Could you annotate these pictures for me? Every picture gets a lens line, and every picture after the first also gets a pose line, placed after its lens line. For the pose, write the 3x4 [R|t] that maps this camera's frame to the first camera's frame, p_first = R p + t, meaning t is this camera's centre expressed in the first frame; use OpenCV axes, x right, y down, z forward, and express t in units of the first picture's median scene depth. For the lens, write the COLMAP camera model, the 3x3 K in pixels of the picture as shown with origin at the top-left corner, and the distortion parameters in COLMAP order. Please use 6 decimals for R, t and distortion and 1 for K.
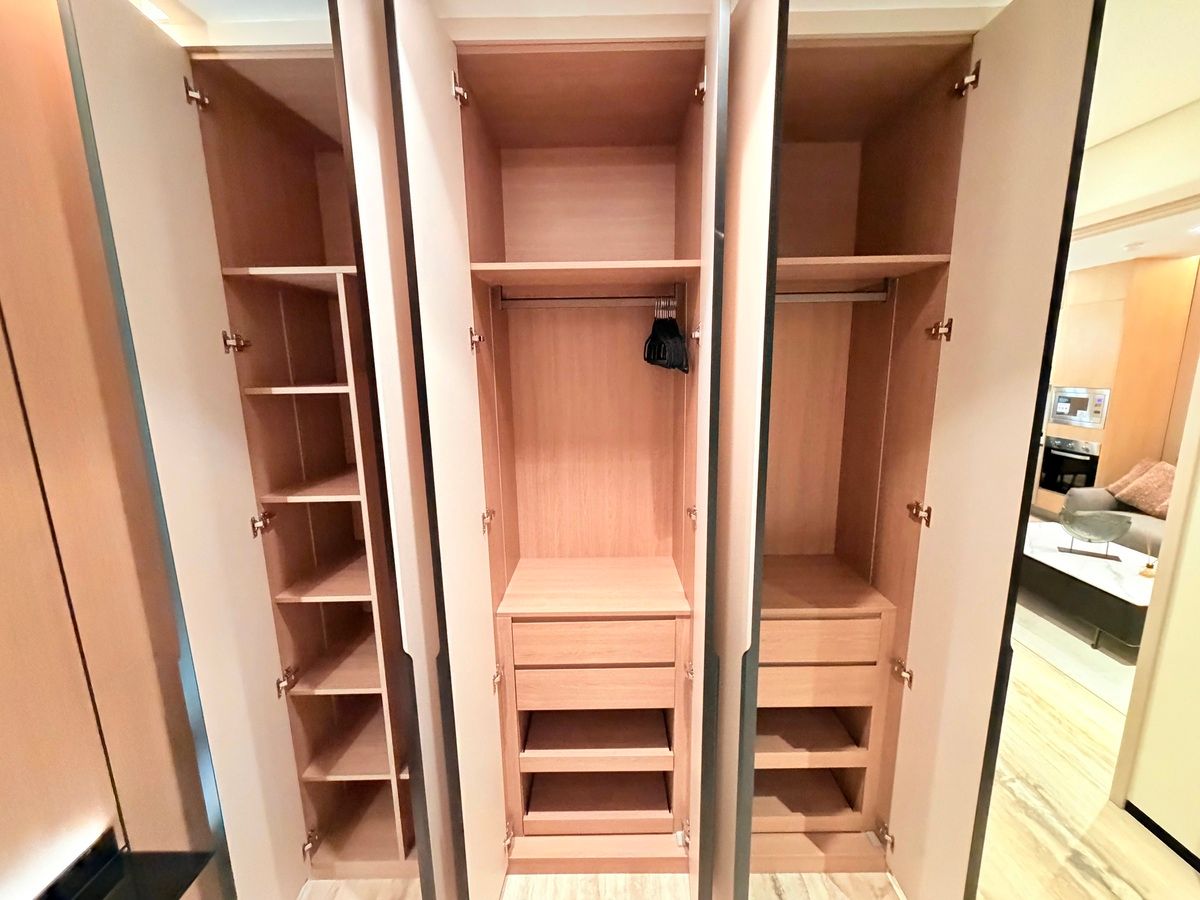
lens RADIAL K [[479.0, 0, 602.7], [0, 479.0, 451.5], [0, 0, 1]] dist [0.002307, 0.000023]
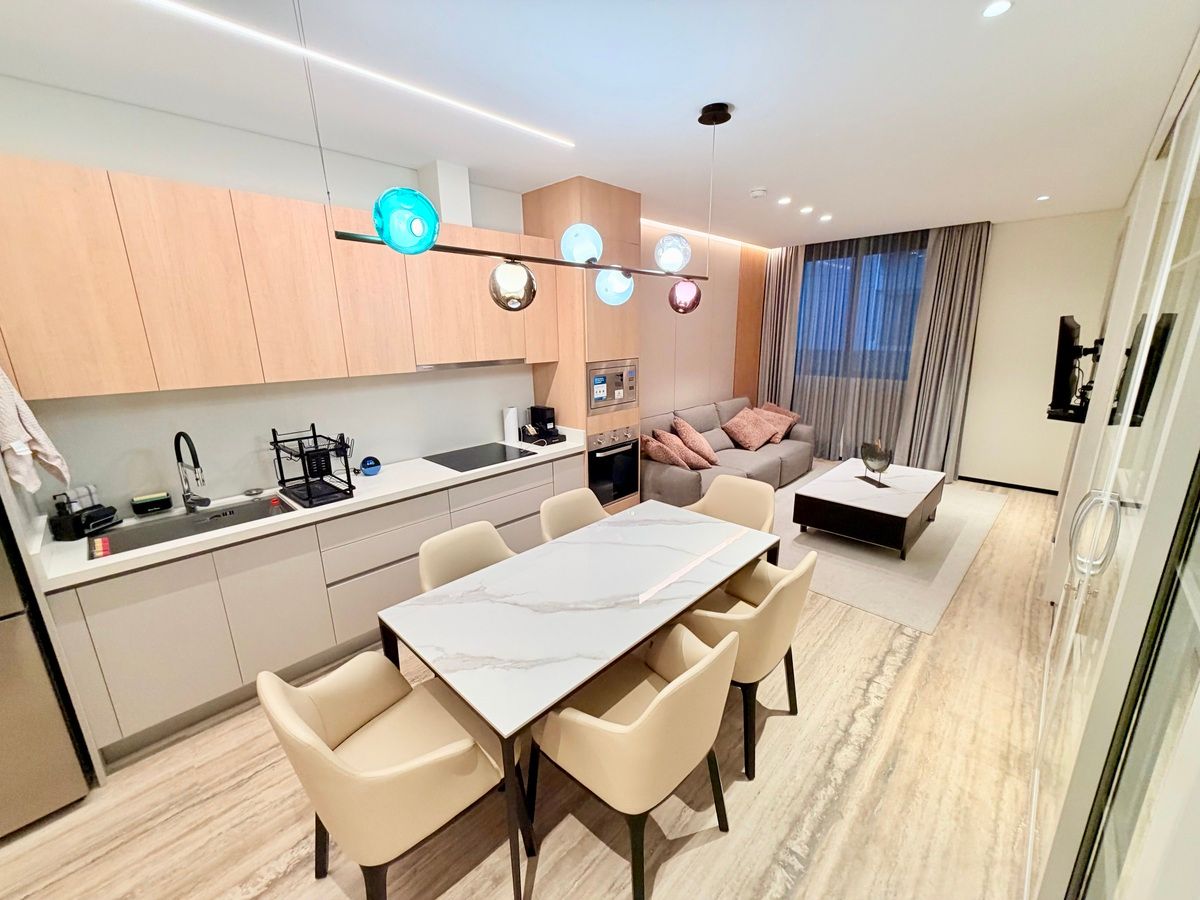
lens RADIAL K [[479.0, 0, 603.4], [0, 479.0, 452.5], [0, 0, 1]] dist [0.002307, 0.000023]
pose [[-0.722172, -0.142323, 0.676914, 0.494404], [0.154031, 0.920945, 0.357960, -0.270840], [-0.674346, 0.362774, -0.643158, 1.551579]]
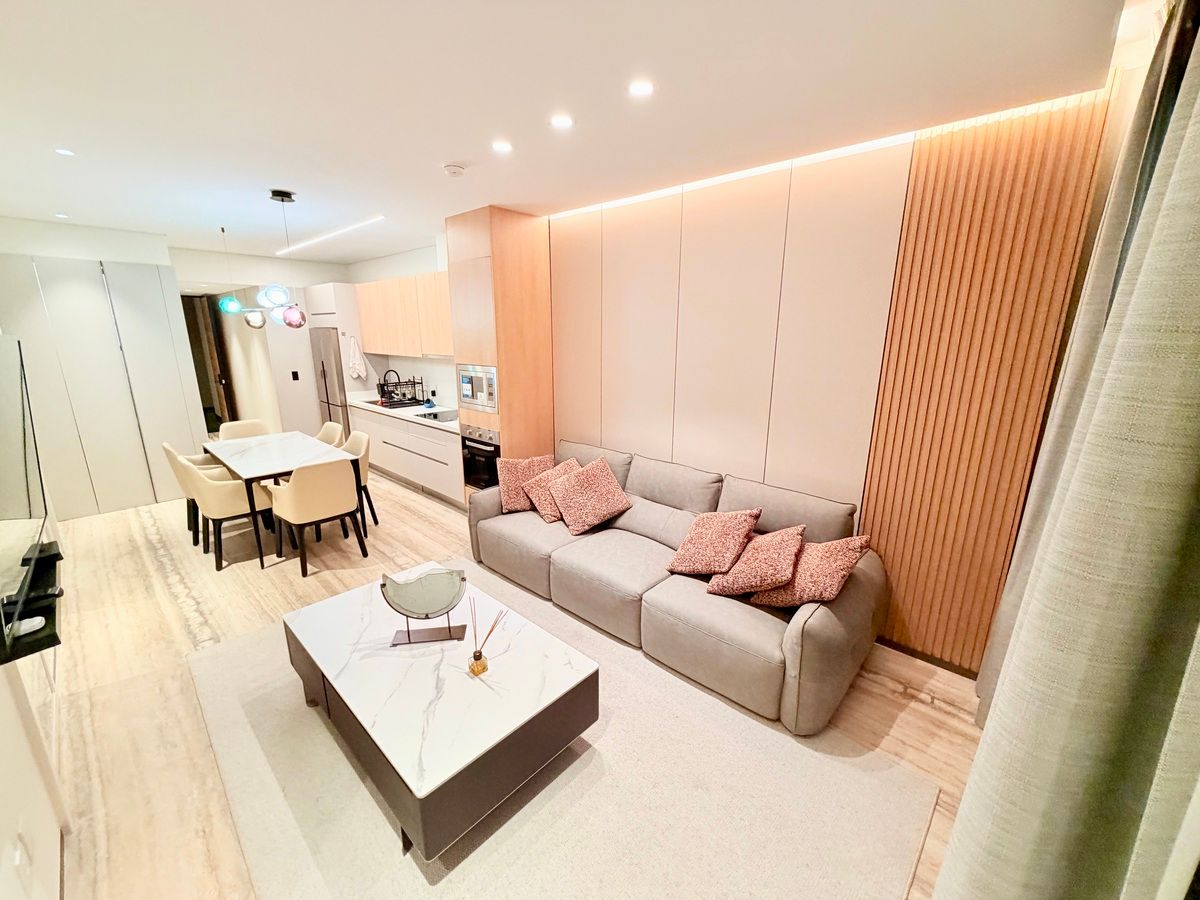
lens RADIAL K [[479.0, 0, 595.1], [0, 479.0, 447.8], [0, 0, 1]] dist [0.002307, 0.000023]
pose [[0.678749, -0.145609, 0.719790, 0.523960], [0.114683, 0.989137, 0.091952, -0.044229], [-0.725360, 0.020135, 0.688075, 0.285388]]
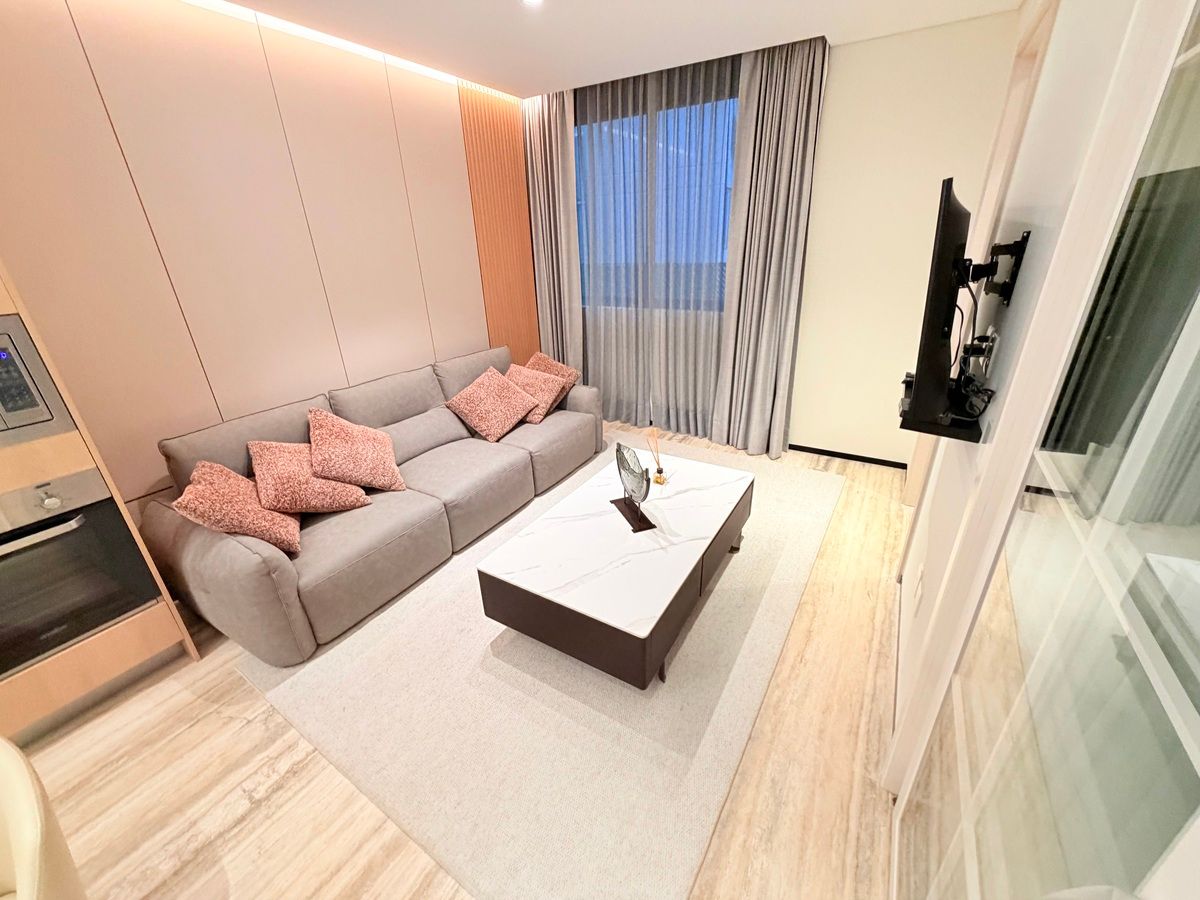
lens RADIAL K [[479.0, 0, 604.9], [0, 479.0, 453.9], [0, 0, 1]] dist [0.002307, 0.000023]
pose [[-0.857669, -0.169644, 0.485412, 0.516442], [0.138794, 0.832594, 0.536212, -0.160962], [-0.495116, 0.527265, -0.690545, 1.023333]]
